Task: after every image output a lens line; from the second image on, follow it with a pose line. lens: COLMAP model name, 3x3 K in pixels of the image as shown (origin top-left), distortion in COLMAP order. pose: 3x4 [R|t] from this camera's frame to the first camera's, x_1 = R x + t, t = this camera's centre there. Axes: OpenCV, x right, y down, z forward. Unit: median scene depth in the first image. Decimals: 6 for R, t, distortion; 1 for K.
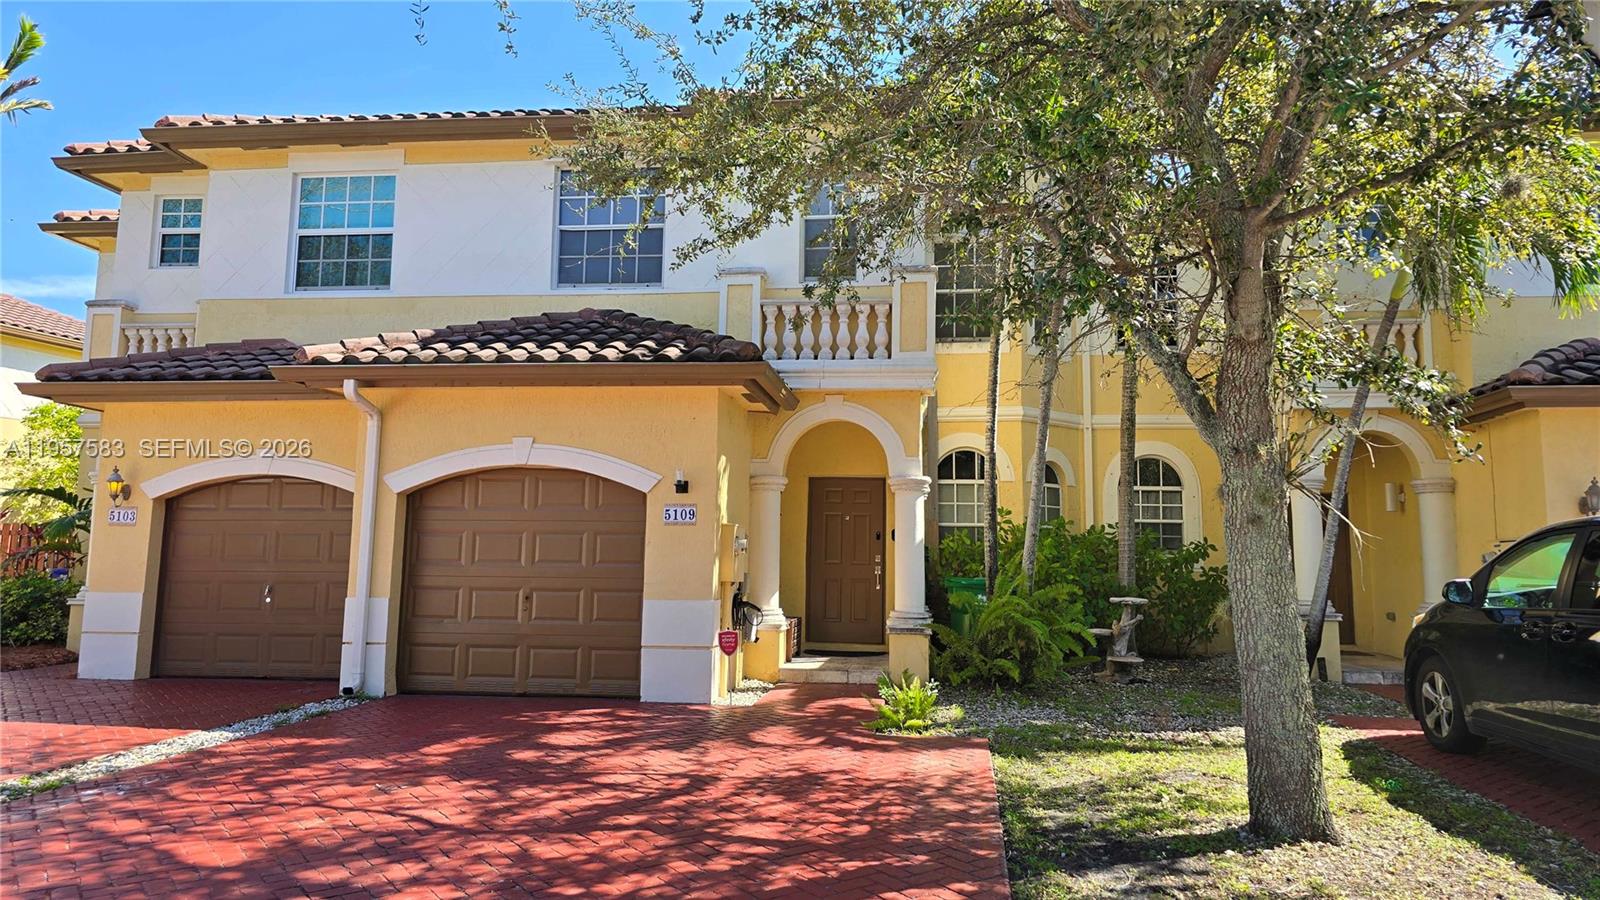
lens RADIAL K [[1046.5, 0, 827.9], [0, 1046.5, 432.2], [0, 0, 1]] dist [0.042501, -0.000882]
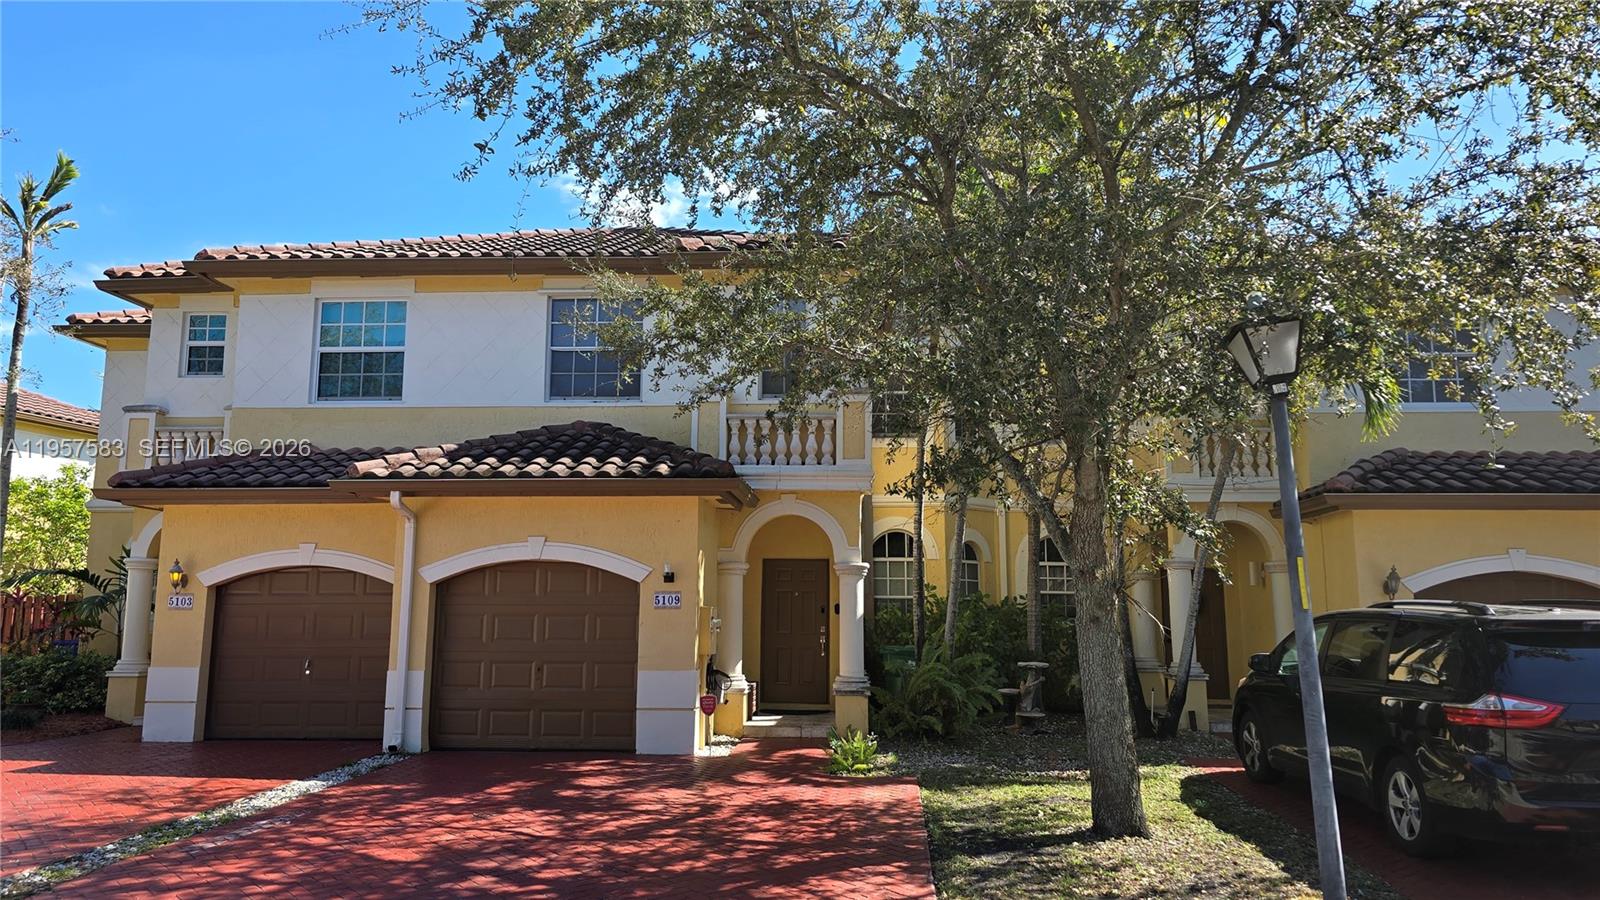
lens RADIAL K [[1109.2, 0, 800.0], [0, 1109.2, 450.0], [0, 0, 1]] dist [0.056833, -0.004867]
pose [[0.998897, 0.000026, 0.046945, -0.042308], [0.000970, 0.999775, -0.021194, -0.063002], [-0.046935, 0.021216, 0.998673, -0.283227]]
